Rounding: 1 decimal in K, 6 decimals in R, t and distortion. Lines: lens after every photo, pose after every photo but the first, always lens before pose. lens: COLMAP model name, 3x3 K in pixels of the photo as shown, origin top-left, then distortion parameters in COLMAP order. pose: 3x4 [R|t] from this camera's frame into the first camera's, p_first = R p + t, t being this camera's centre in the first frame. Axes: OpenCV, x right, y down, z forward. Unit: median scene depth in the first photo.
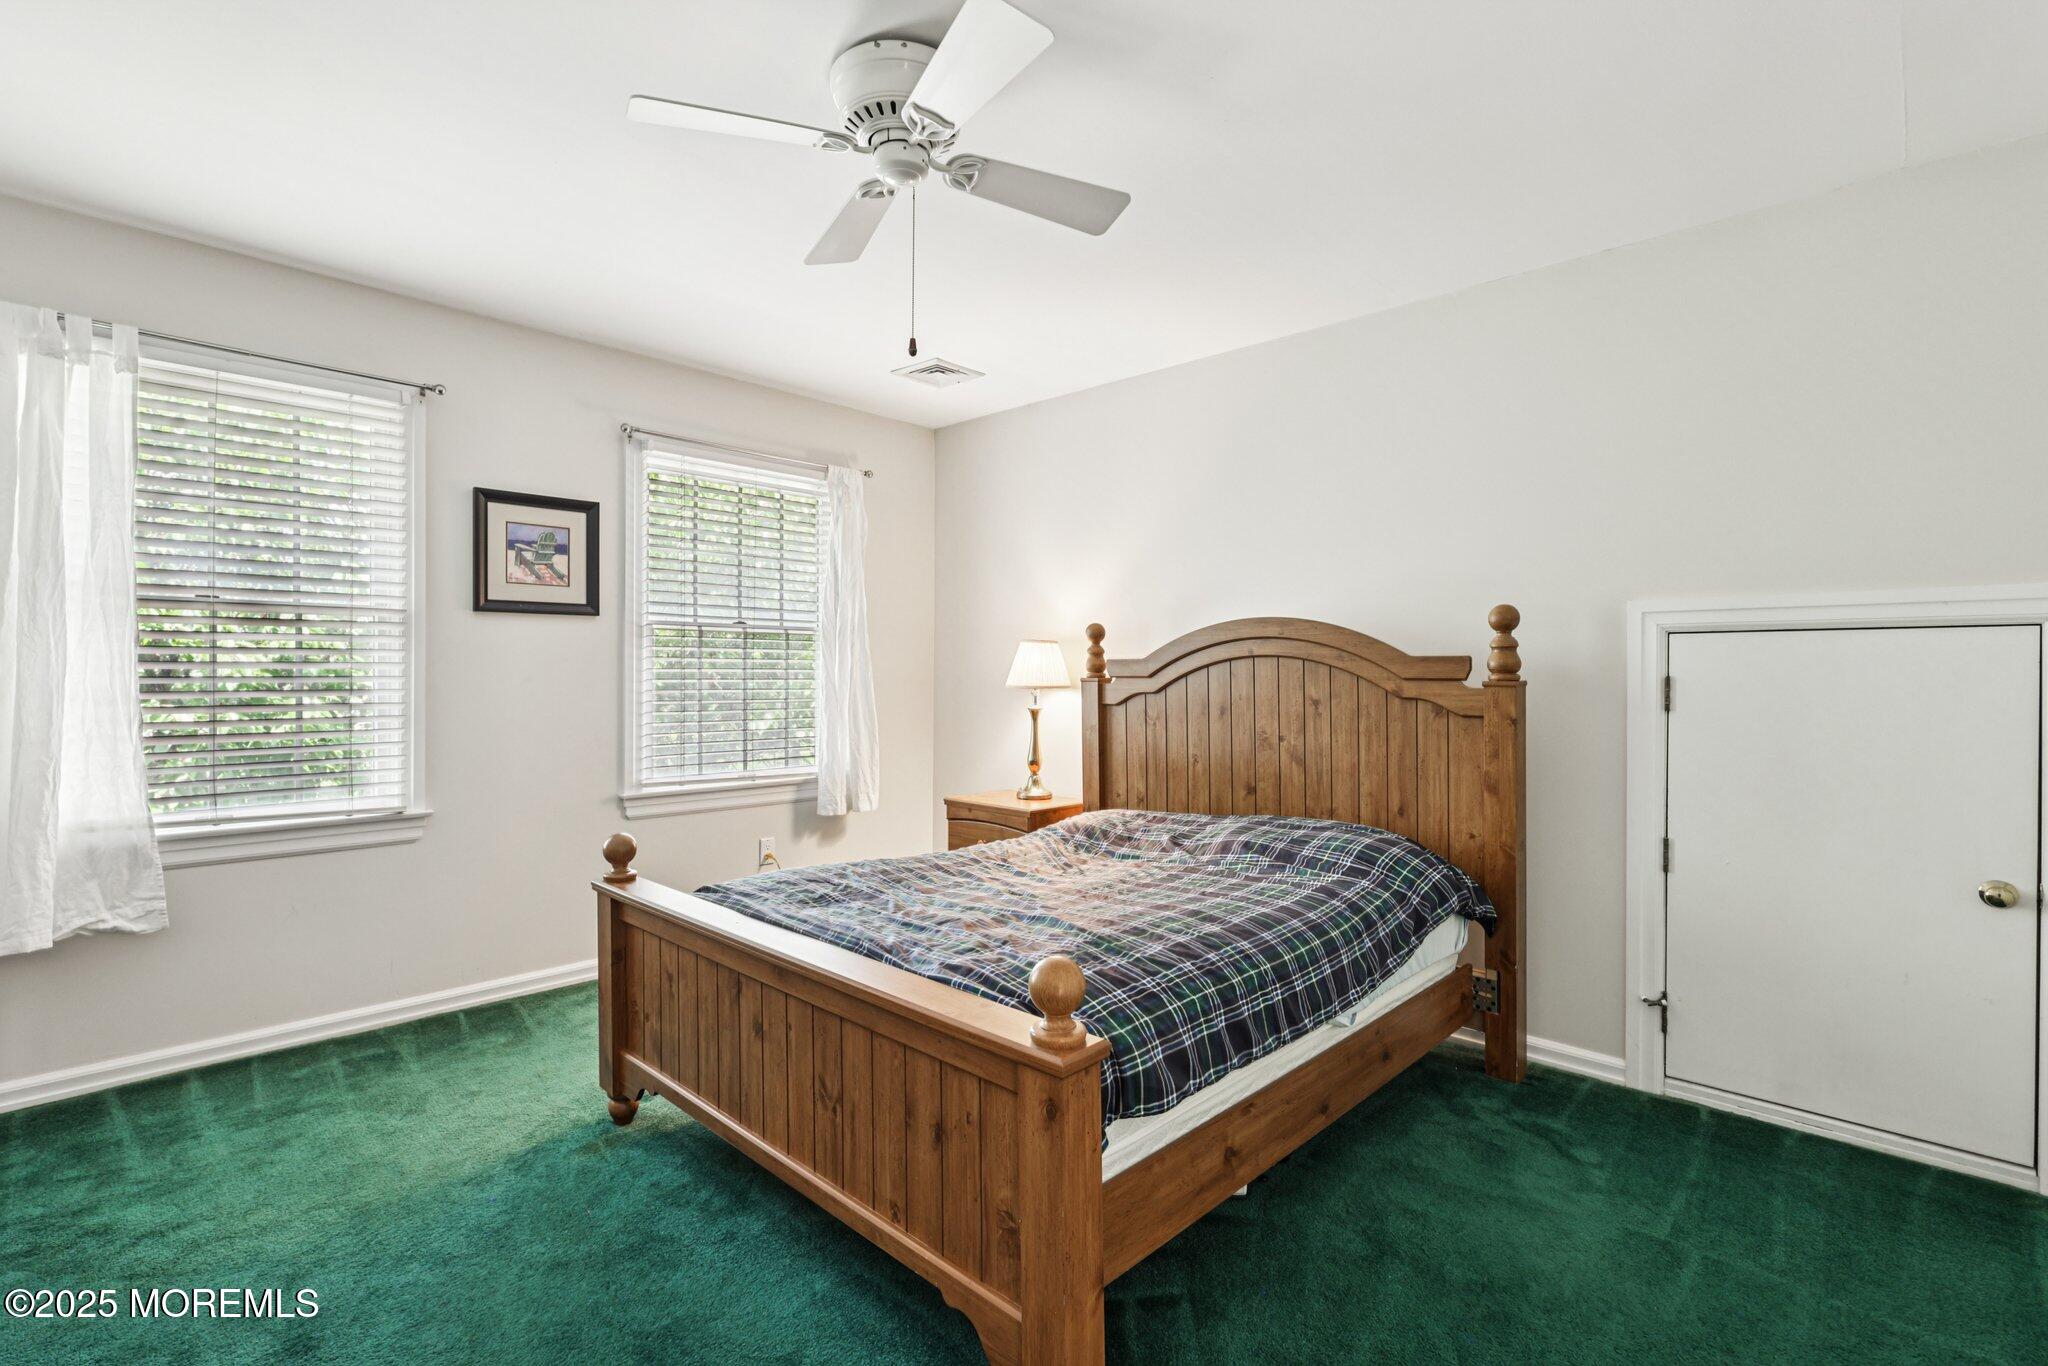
lens RADIAL K [[949.1, 0, 1018.7], [0, 949.1, 674.7], [0, 0, 1]] dist [0.001820, 0.000407]
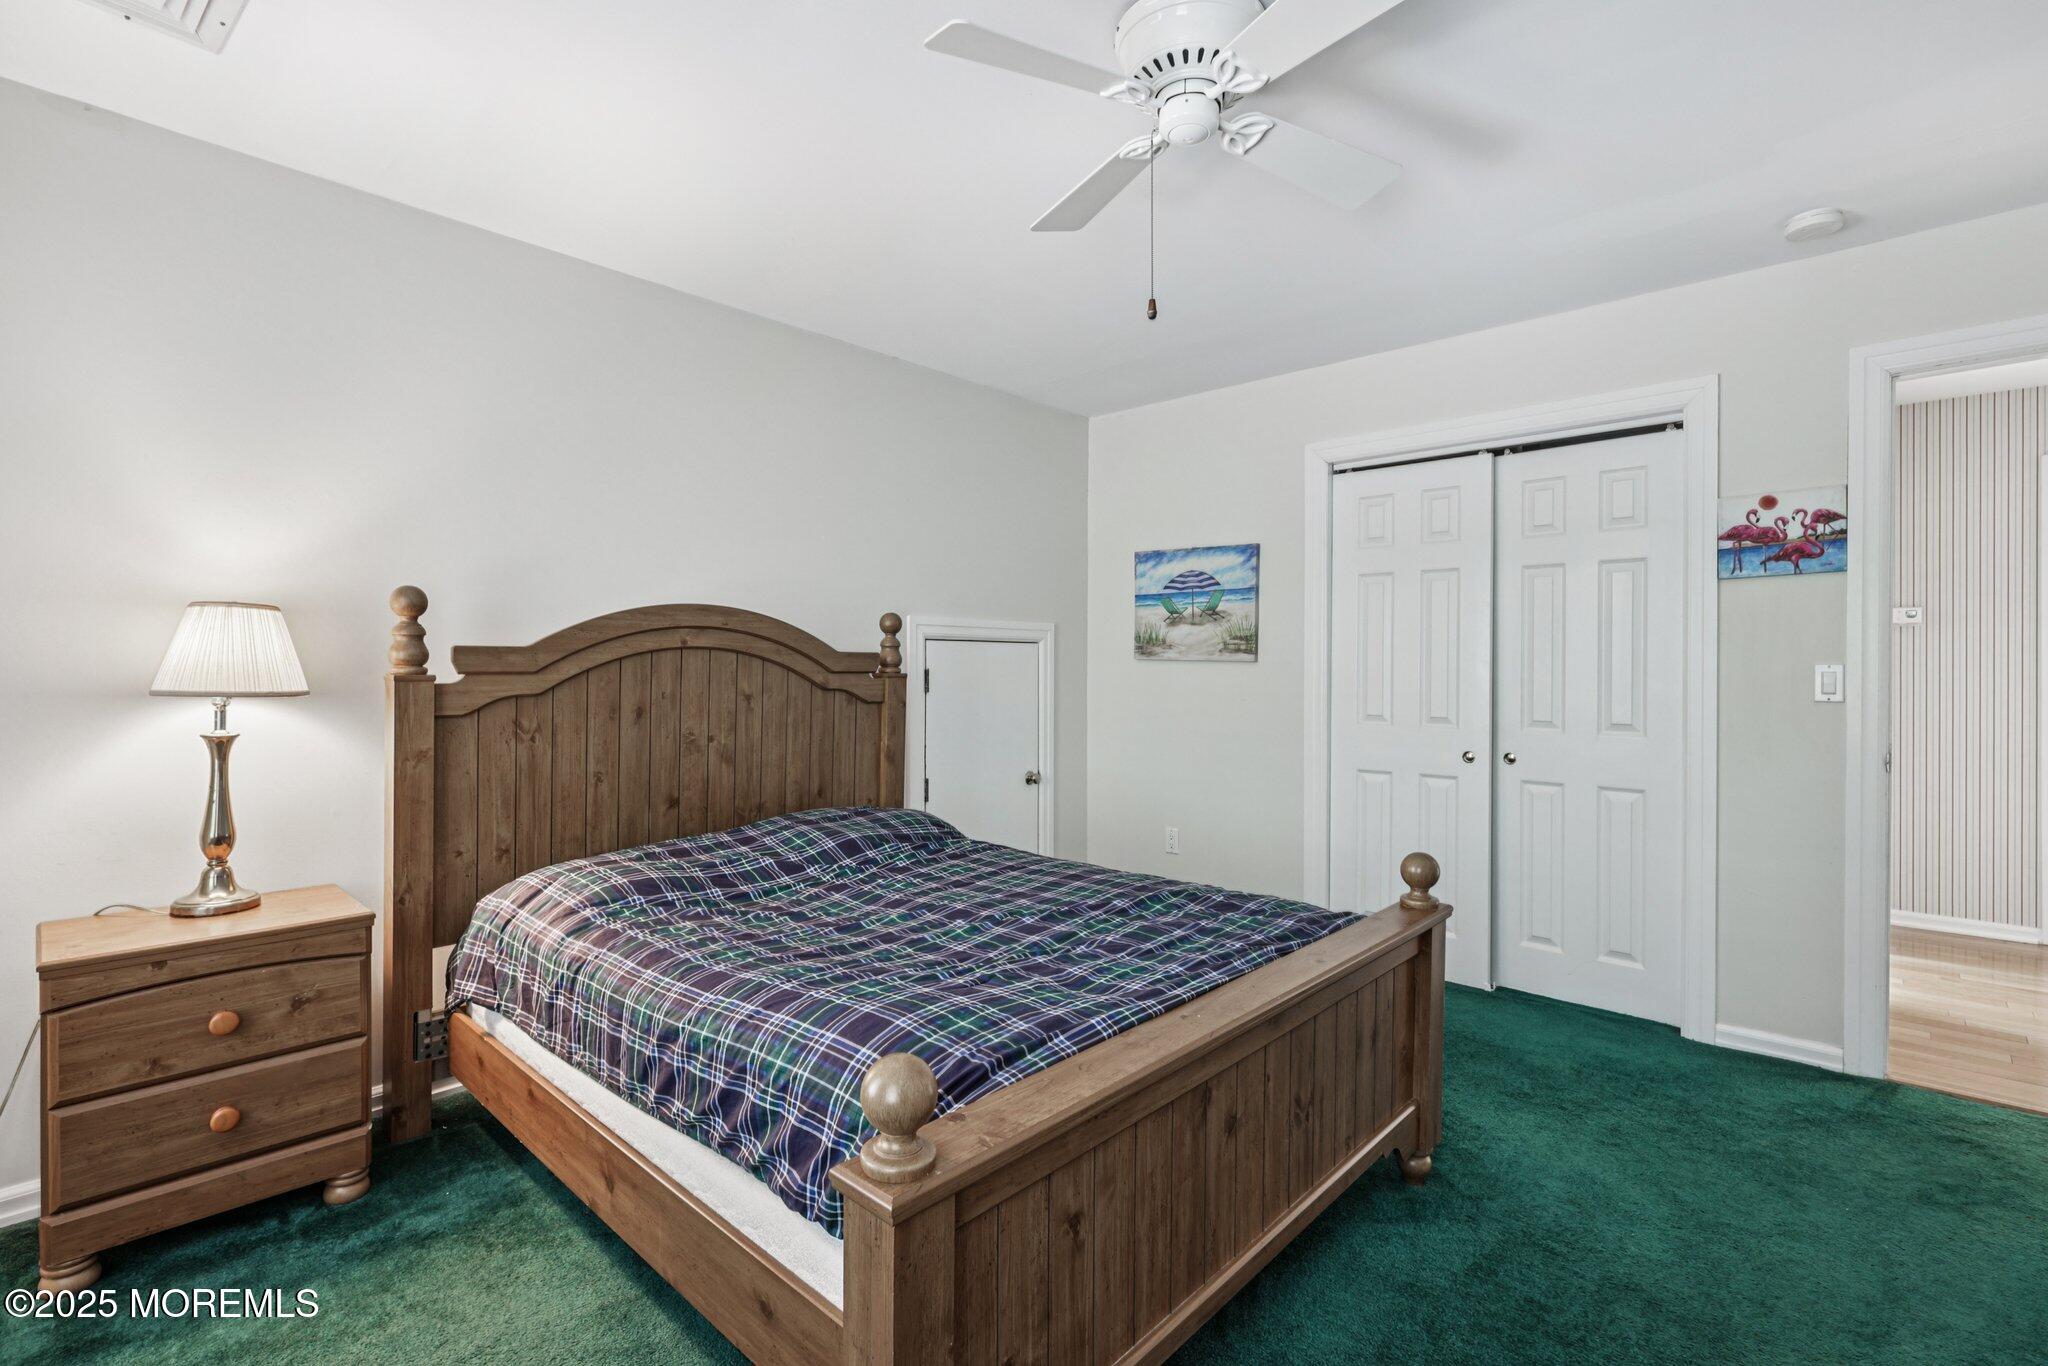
lens RADIAL K [[949.1, 0, 1018.2], [0, 949.1, 671.0], [0, 0, 1]] dist [0.001820, 0.000407]
pose [[-0.022933, -0.007745, 0.999707, -0.640520], [-0.002261, 0.999968, 0.007695, -0.005542], [-0.999734, -0.002084, -0.022950, 0.726208]]
